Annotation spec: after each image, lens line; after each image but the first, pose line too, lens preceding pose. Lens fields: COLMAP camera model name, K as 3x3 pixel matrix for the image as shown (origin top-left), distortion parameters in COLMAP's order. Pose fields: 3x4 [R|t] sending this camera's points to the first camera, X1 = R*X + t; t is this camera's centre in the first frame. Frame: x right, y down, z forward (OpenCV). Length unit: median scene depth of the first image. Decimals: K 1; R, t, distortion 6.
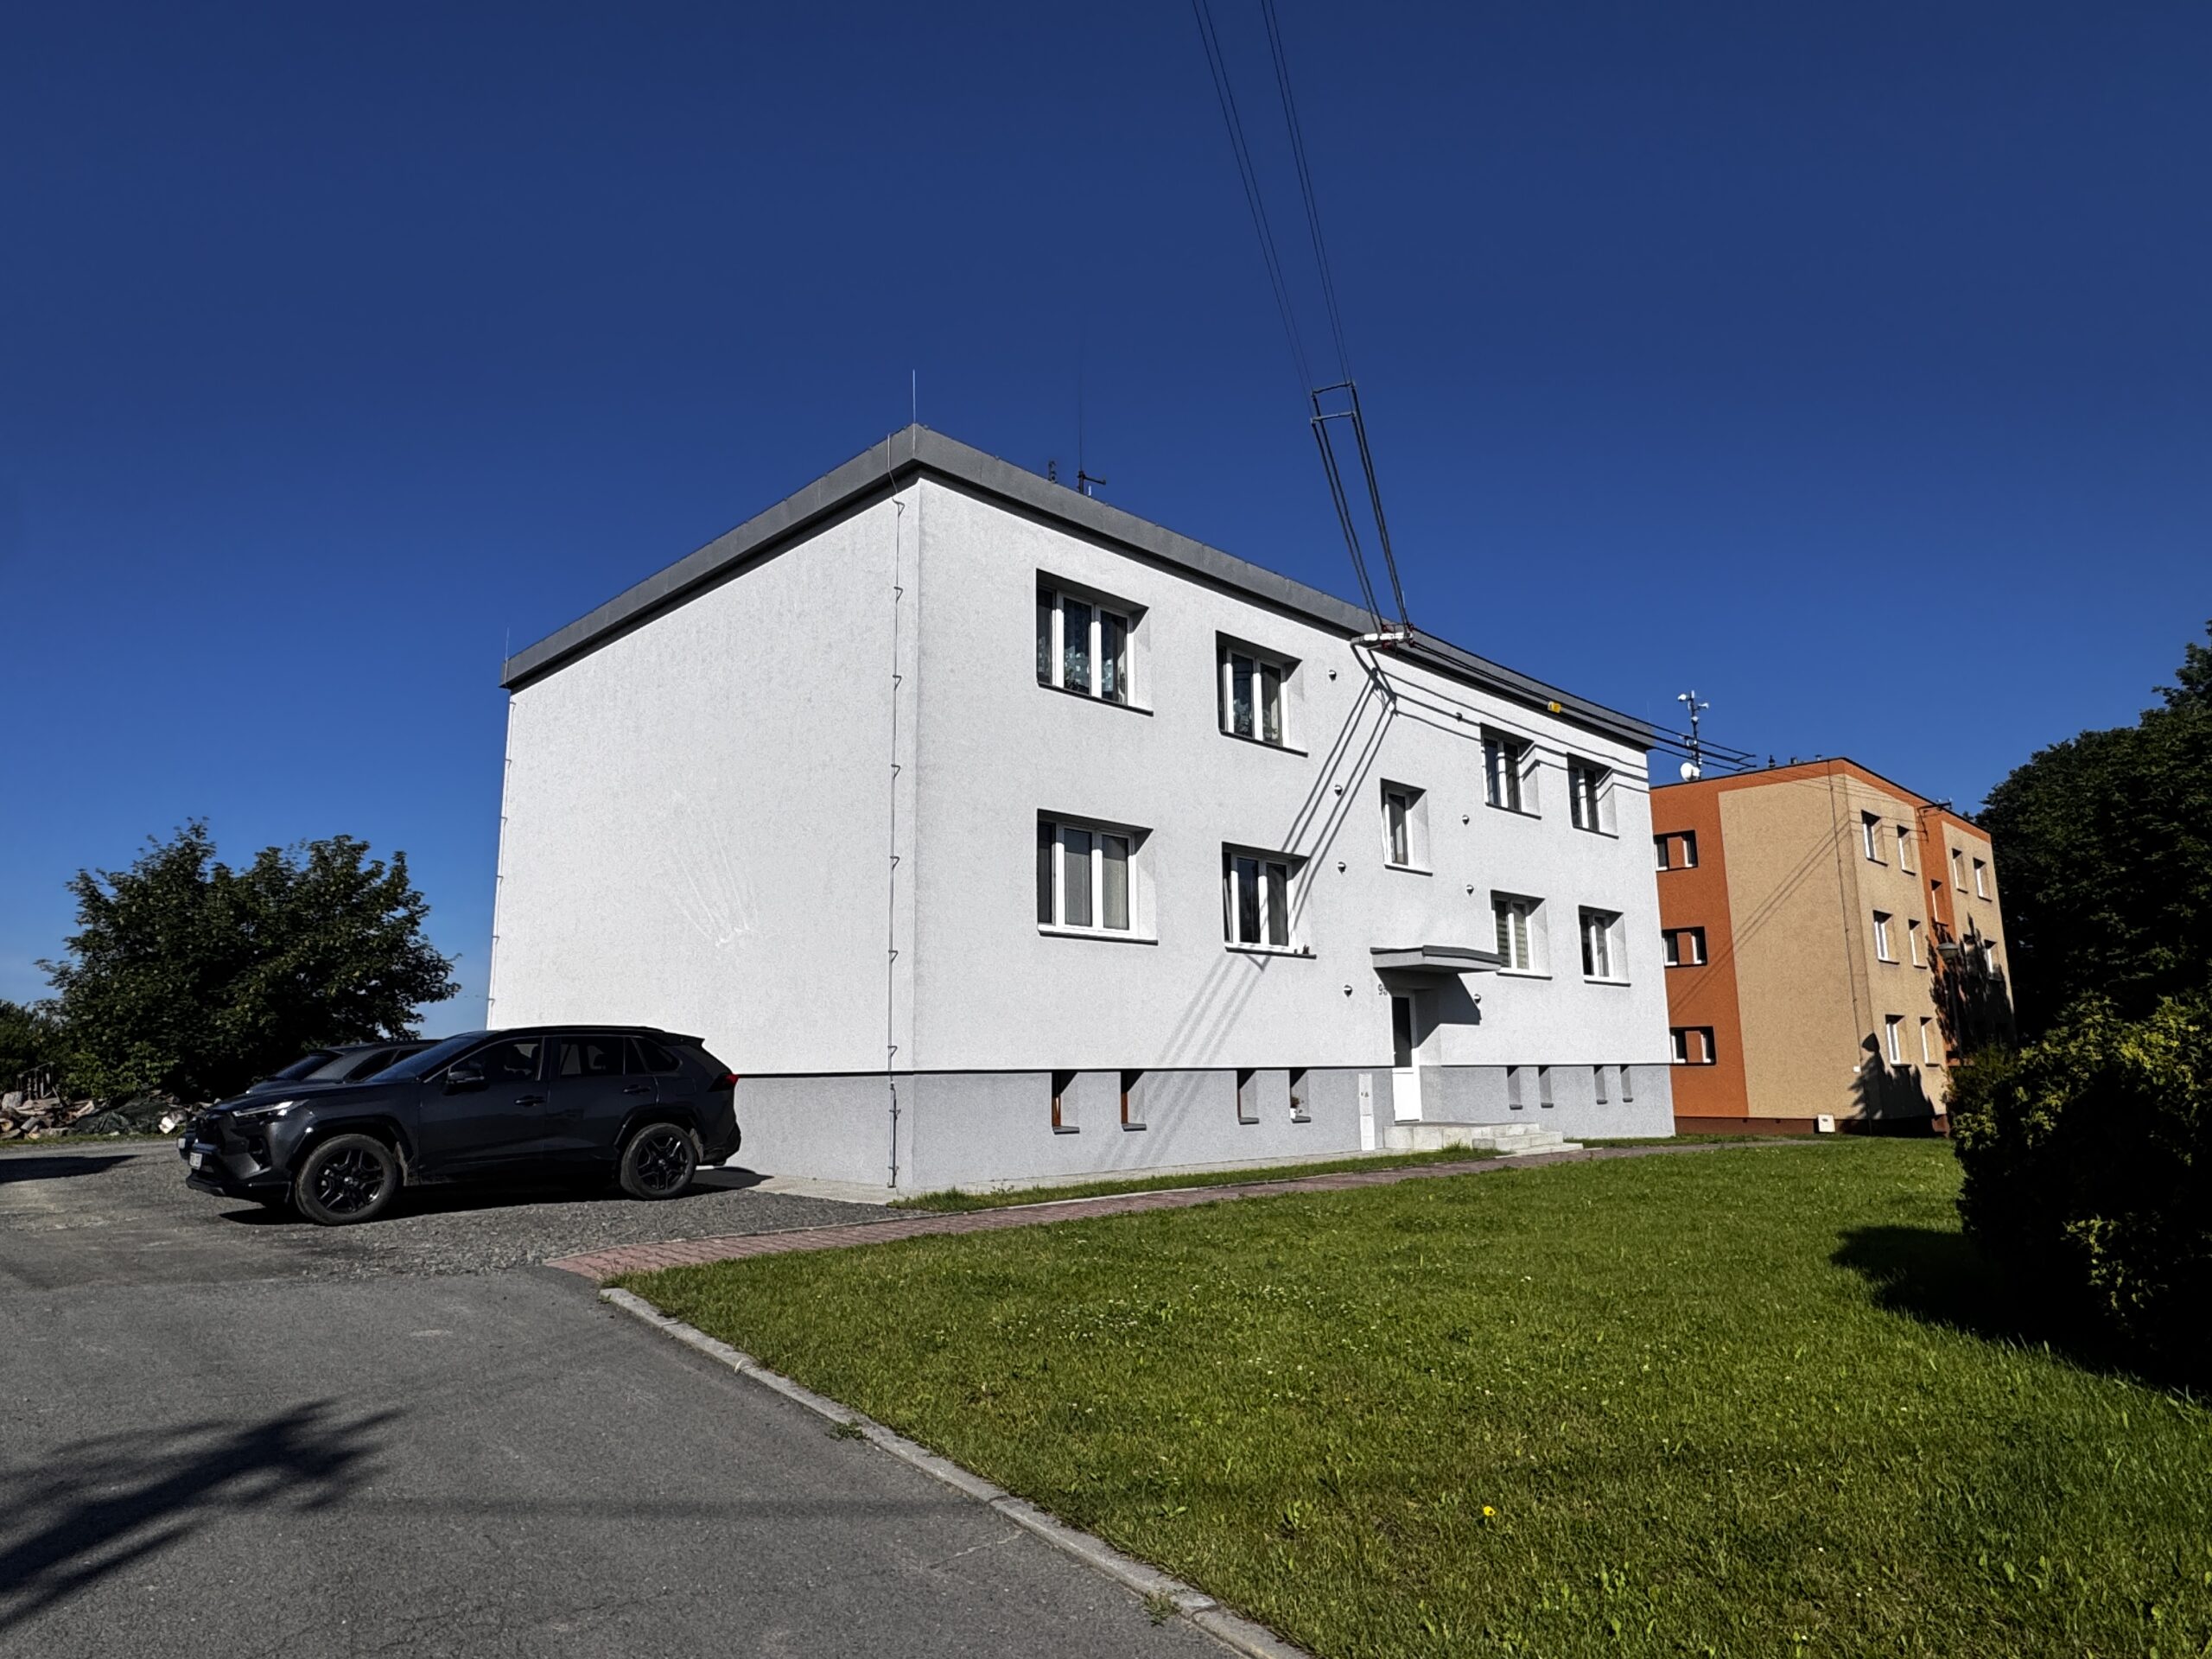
lens RADIAL K [[1294.6, 0, 1098.4], [0, 1294.6, 830.0], [0, 0, 1]] dist [0.001838, 0.001759]
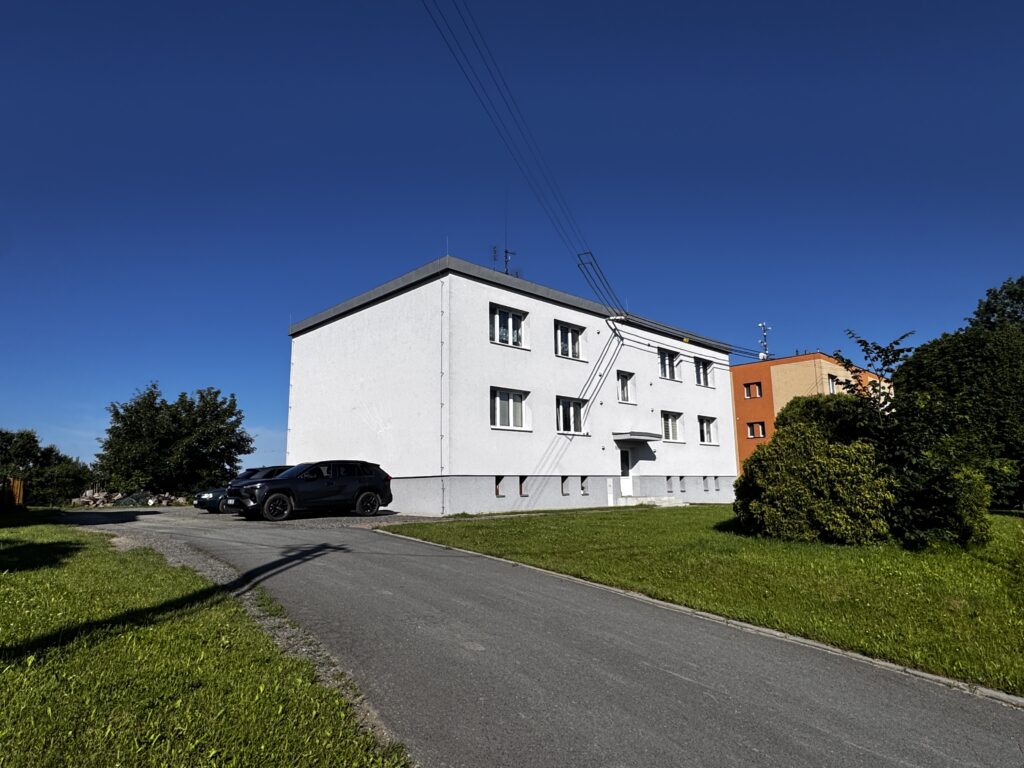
lens RADIAL K [[599.3, 0, 514.6], [0, 599.3, 384.1], [0, 0, 1]] dist [0.001838, 0.001759]
pose [[0.999973, -0.004352, -0.005875, 0.012465], [0.004444, 0.999867, 0.015696, -0.032819], [0.005806, -0.015721, 0.999860, -0.271710]]
